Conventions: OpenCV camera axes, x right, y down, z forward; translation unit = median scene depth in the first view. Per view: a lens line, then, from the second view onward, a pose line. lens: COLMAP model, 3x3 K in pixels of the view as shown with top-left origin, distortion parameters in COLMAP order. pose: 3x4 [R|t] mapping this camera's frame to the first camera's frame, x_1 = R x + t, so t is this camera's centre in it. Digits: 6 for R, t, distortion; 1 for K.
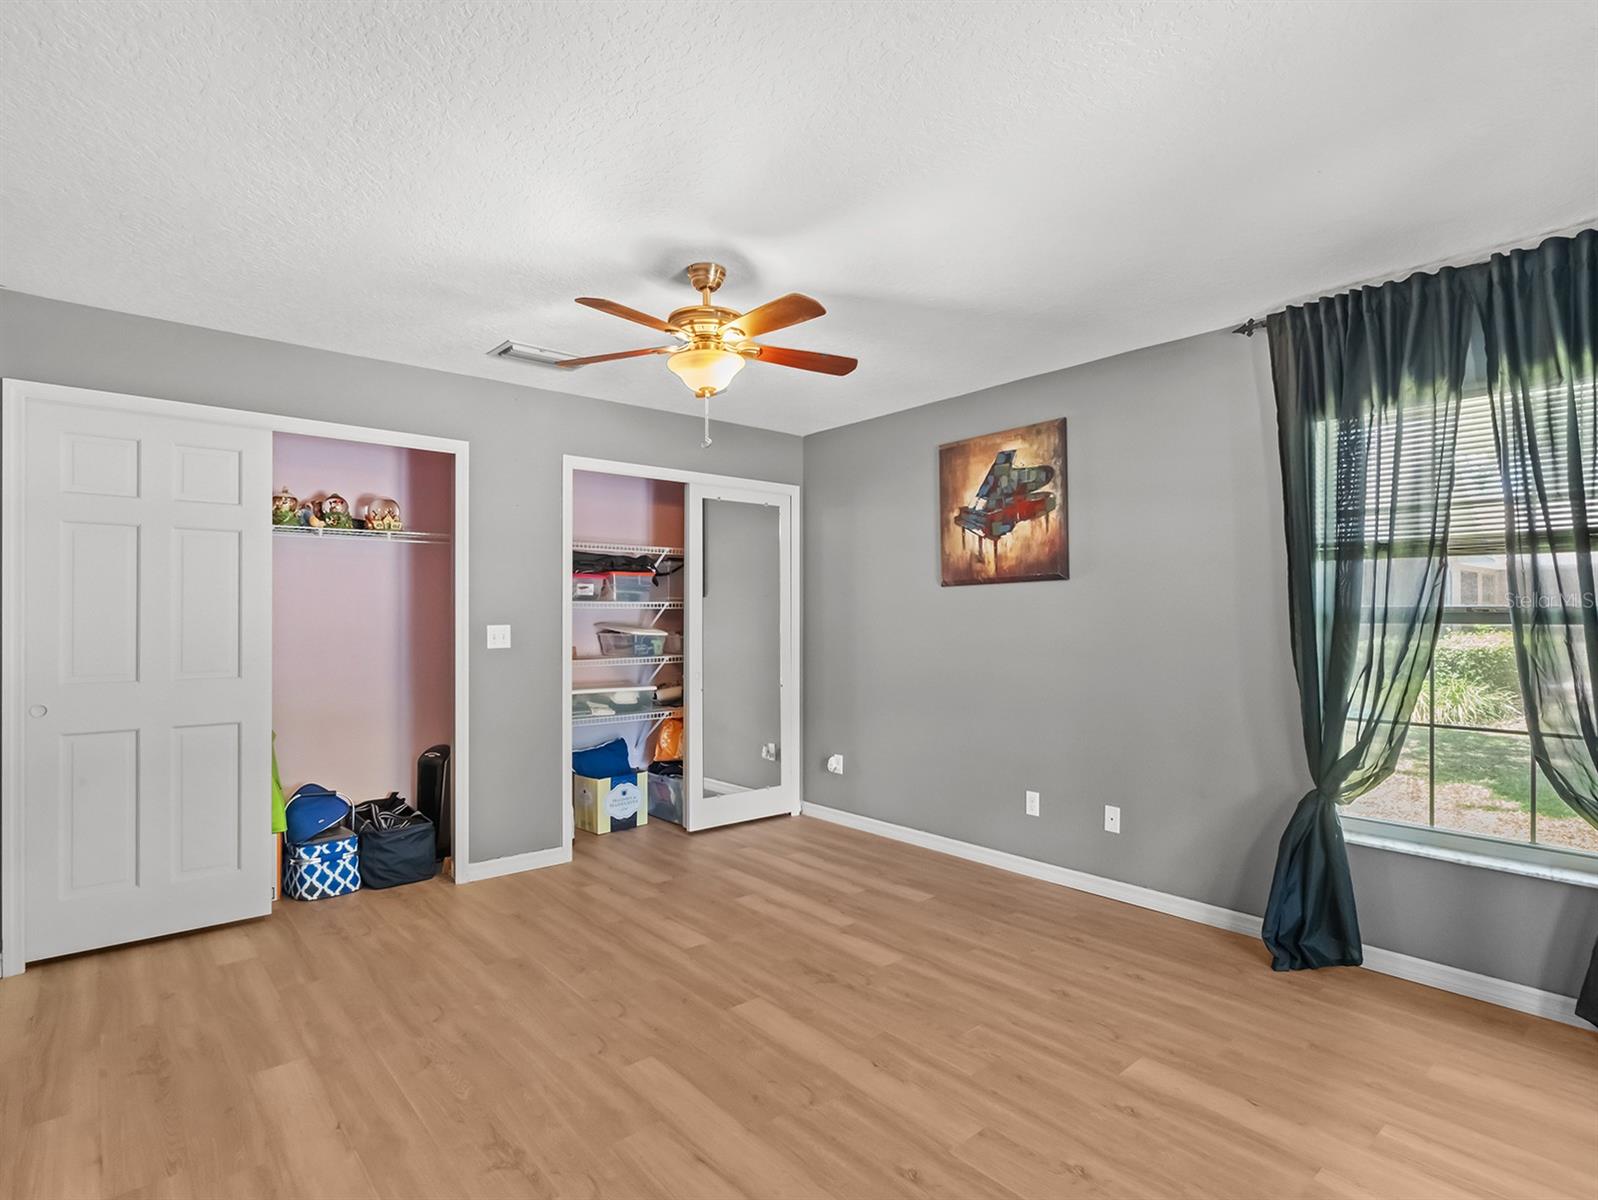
lens RADIAL K [[819.9, 0, 788.8], [0, 819.9, 612.6], [0, 0, 1]] dist [-0.009681, 0.004004]
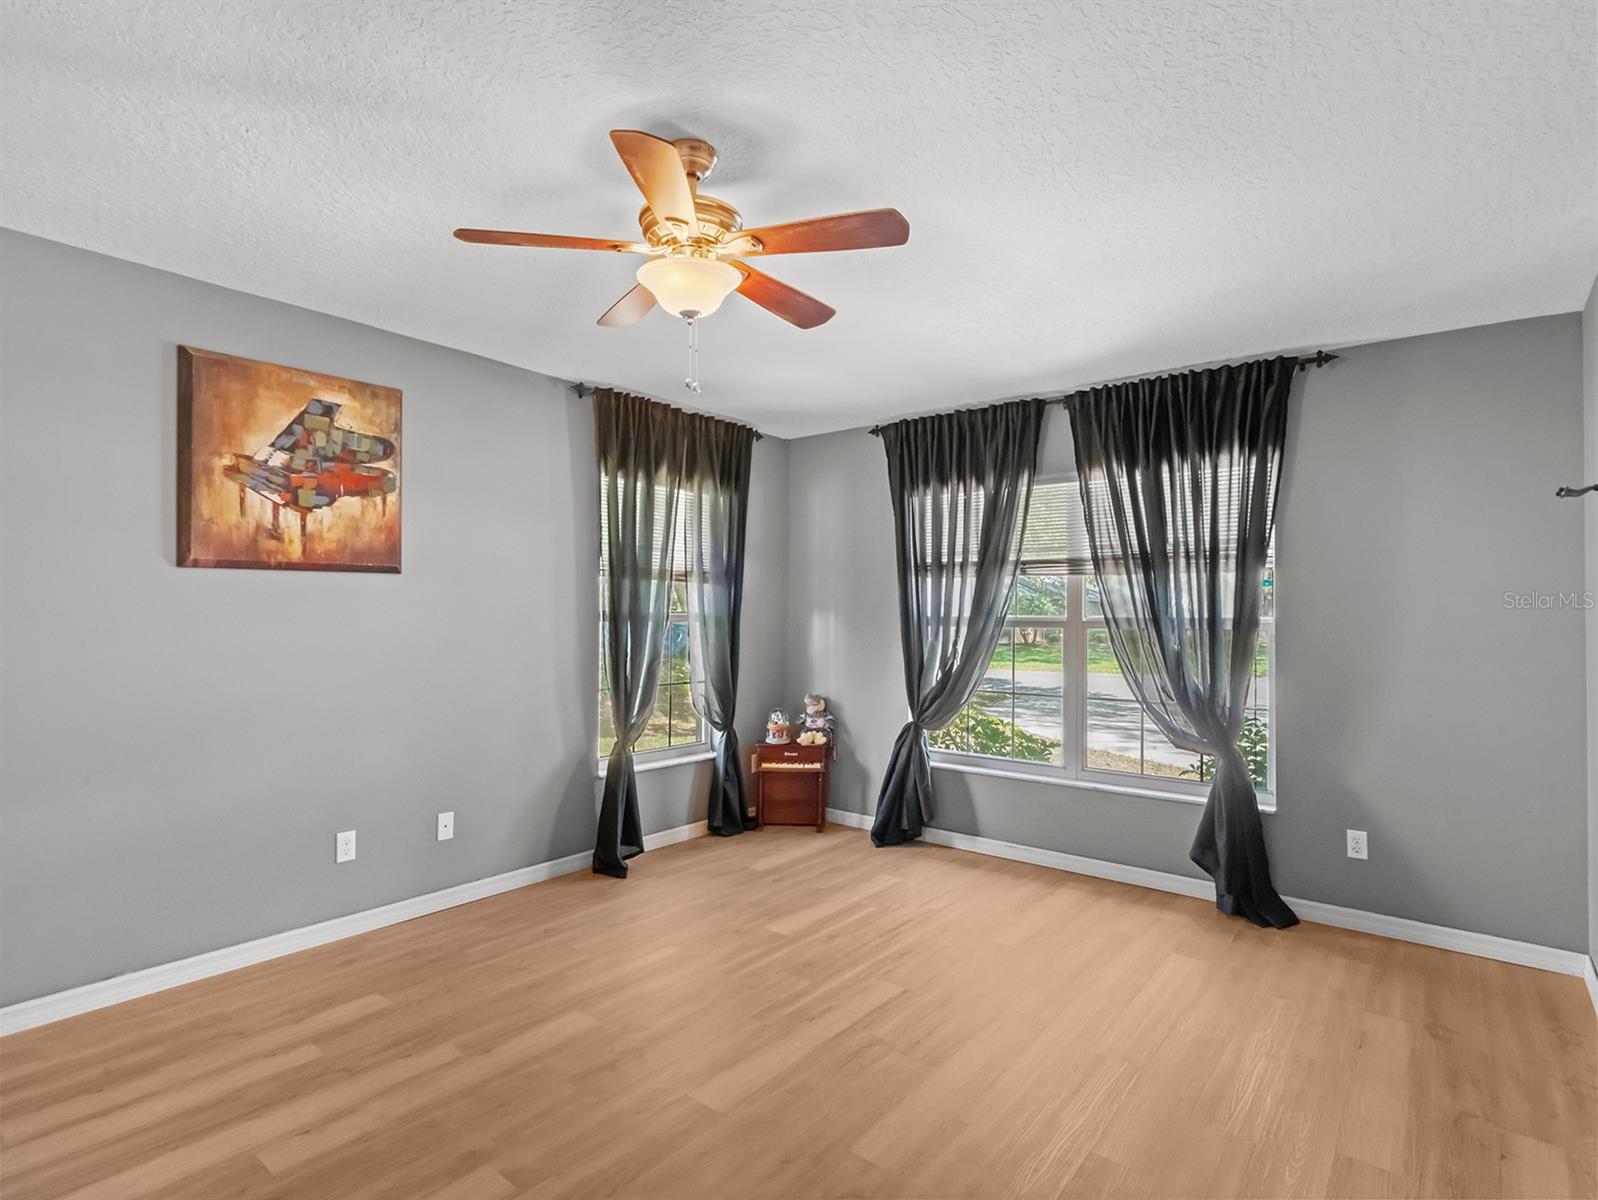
lens RADIAL K [[819.9, 0, 788.7], [0, 819.9, 597.8], [0, 0, 1]] dist [-0.009681, 0.004004]
pose [[-0.190532, 0.020513, 0.981467, -0.583887], [-0.013064, 0.999640, -0.023429, 0.000832], [-0.981594, -0.017286, -0.190195, 0.729402]]
